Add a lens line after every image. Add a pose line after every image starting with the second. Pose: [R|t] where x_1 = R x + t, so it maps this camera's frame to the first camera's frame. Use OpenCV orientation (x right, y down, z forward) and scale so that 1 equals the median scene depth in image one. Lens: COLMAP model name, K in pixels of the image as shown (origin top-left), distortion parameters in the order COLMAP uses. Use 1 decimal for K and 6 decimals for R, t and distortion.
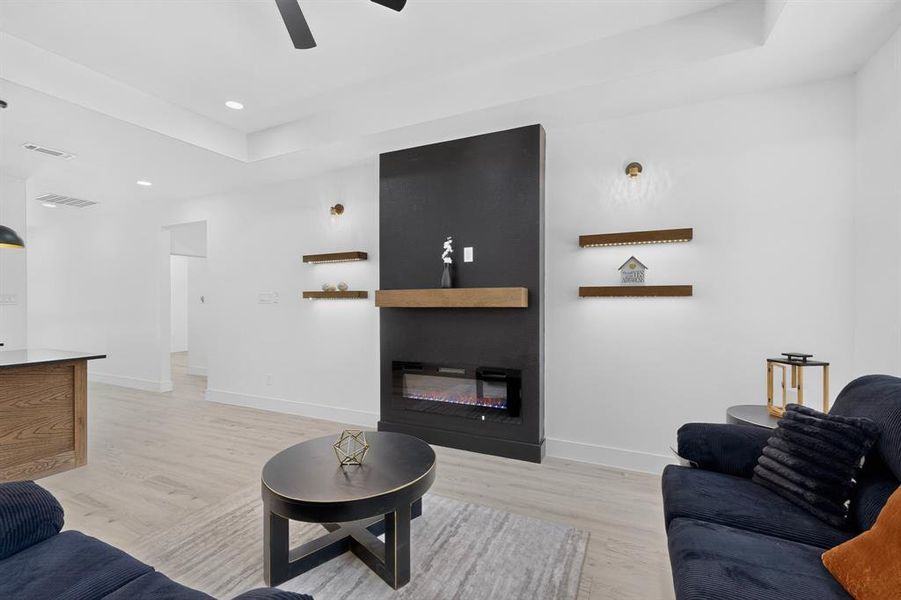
lens RADIAL K [[389.5, 0, 455.1], [0, 389.5, 301.8], [0, 0, 1]] dist [-0.001257, 0.000335]
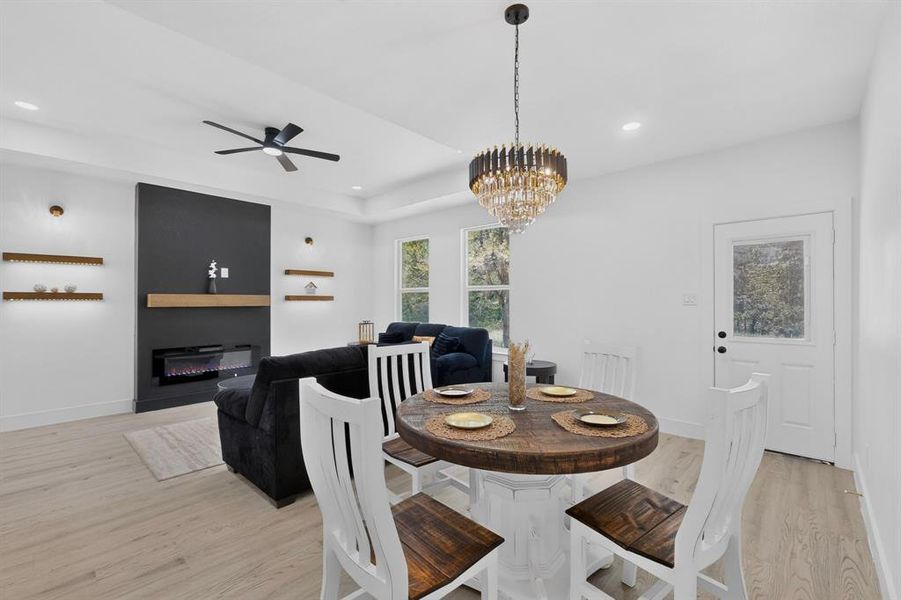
lens RADIAL K [[394.8, 0, 448.0], [0, 394.8, 301.0], [0, 0, 1]] dist [-0.000498, 0.000447]
pose [[0.311156, 0.005561, 0.950343, -1.201113], [0.003319, 0.999970, -0.006939, 0.005887], [-0.950353, 0.005314, 0.311128, -0.346856]]
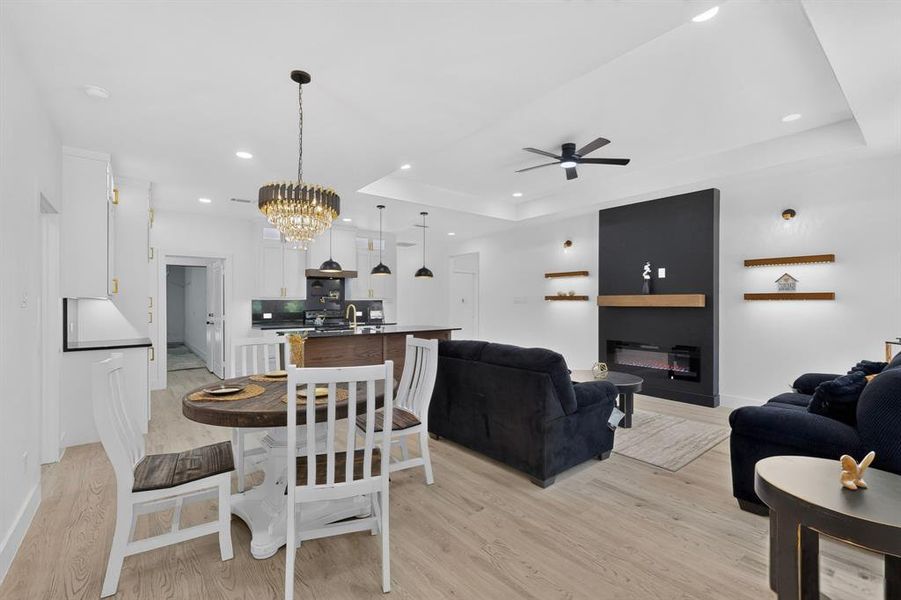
lens RADIAL K [[394.8, 0, 448.0], [0, 394.8, 301.0], [0, 0, 1]] dist [-0.000498, 0.000447]
pose [[0.894339, 0.002906, -0.447380, -0.024800], [-0.004972, 0.999982, -0.003445, 0.001730], [0.447362, 0.005306, 0.894337, -0.815017]]
